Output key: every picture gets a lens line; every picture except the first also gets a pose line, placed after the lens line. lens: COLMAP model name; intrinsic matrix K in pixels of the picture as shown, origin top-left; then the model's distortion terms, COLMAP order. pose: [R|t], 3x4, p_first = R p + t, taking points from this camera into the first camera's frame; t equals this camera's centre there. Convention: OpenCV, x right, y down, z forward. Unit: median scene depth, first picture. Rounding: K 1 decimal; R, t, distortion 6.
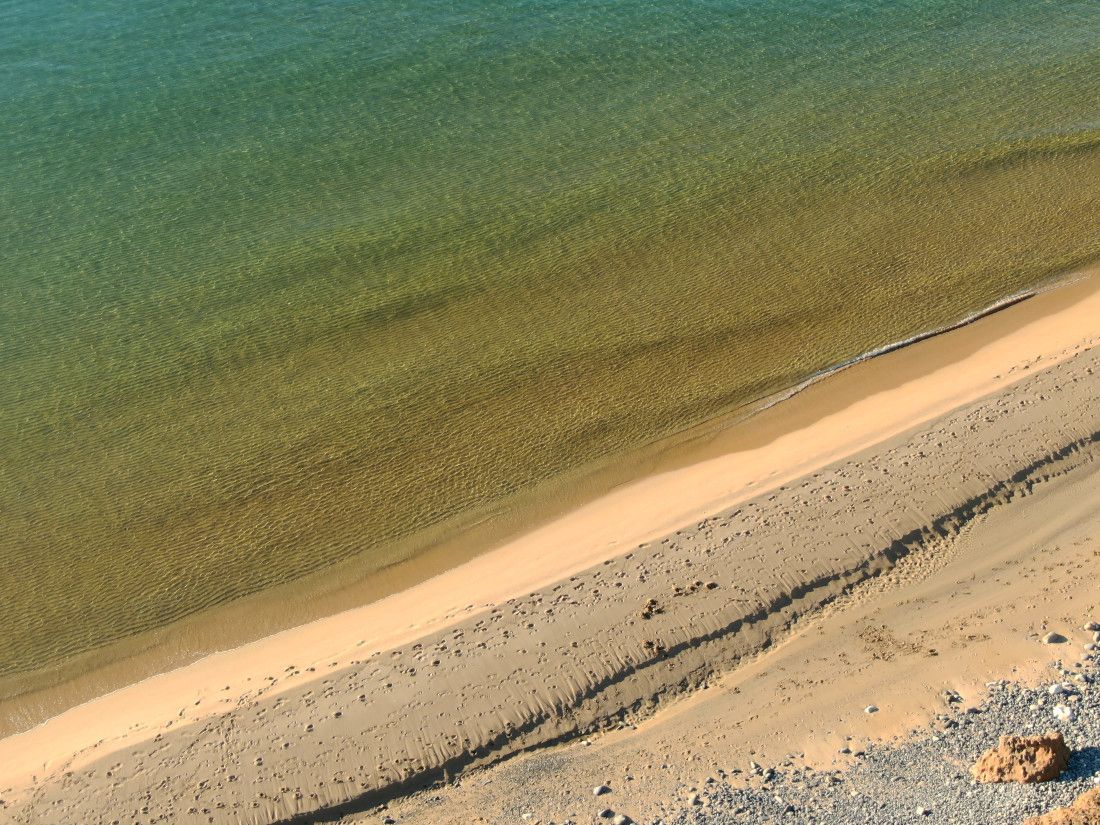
lens RADIAL K [[1521.7, 0, 550.0], [0, 1521.7, 412.5], [0, 0, 1]] dist [0.231980, -1.256127]
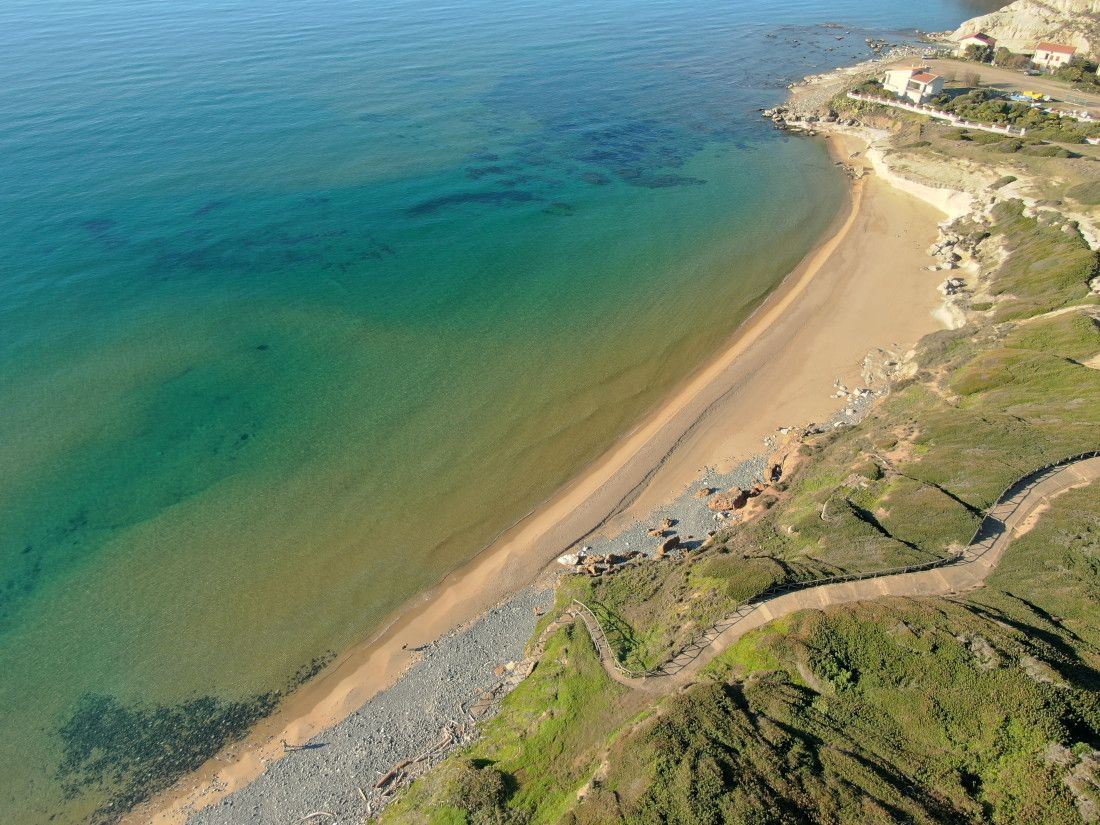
lens RADIAL K [[787.0, 0, 550.0], [0, 787.0, 412.5], [0, 0, 1]] dist [-0.013212, -0.002699]
pose [[0.934280, -0.209751, 0.288314, -0.845227], [0.210679, 0.977149, 0.028180, -0.219347], [-0.287636, 0.034413, 0.957121, -1.366600]]
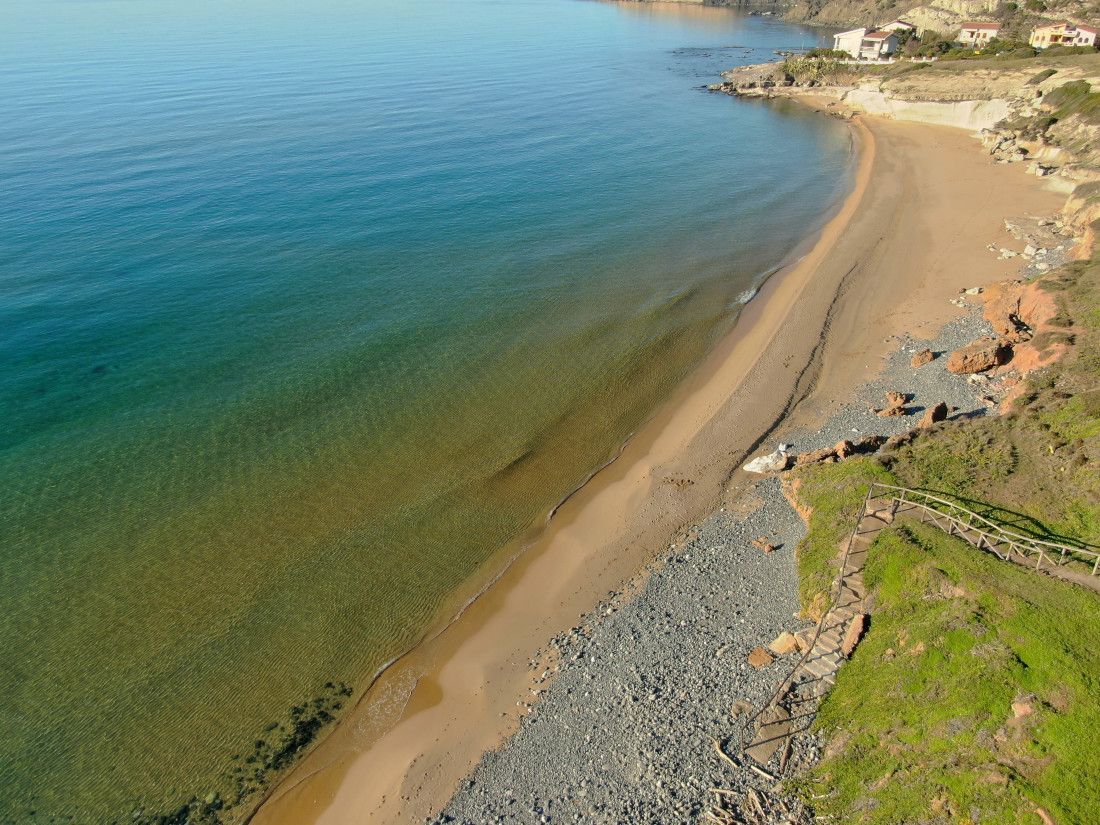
lens RADIAL K [[787.0, 0, 550.0], [0, 787.0, 412.5], [0, 0, 1]] dist [-0.013212, -0.002699]
pose [[0.855152, -0.246504, 0.456016, -1.038298], [0.310513, 0.948000, -0.069844, 0.183423], [-0.415087, 0.201326, 0.887226, -0.119311]]
